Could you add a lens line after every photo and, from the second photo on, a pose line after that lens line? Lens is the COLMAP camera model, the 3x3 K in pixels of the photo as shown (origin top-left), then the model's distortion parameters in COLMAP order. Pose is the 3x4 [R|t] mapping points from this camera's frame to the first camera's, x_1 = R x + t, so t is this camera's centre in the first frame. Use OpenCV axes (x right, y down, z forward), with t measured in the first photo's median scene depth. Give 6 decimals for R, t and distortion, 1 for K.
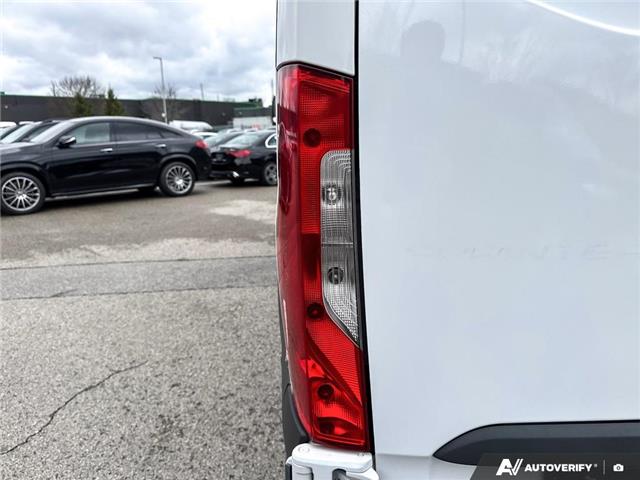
lens RADIAL K [[453.3, 0, 320.0], [0, 453.3, 240.0], [0, 0, 1]] dist [0.005250, -0.000331]
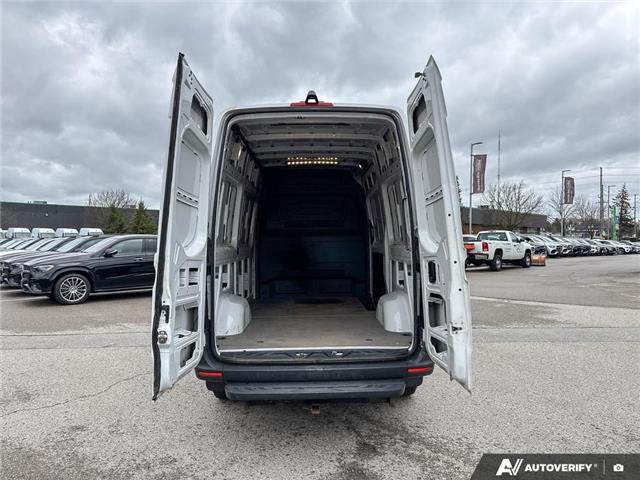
lens RADIAL K [[453.3, 0, 320.0], [0, 453.3, 240.0], [0, 0, 1]] dist [0.005250, -0.000331]
pose [[0.999139, 0.020556, -0.036049, 0.128910], [-0.028415, 0.971984, -0.233322, 0.051247], [0.030243, 0.234145, 0.971731, -0.336559]]
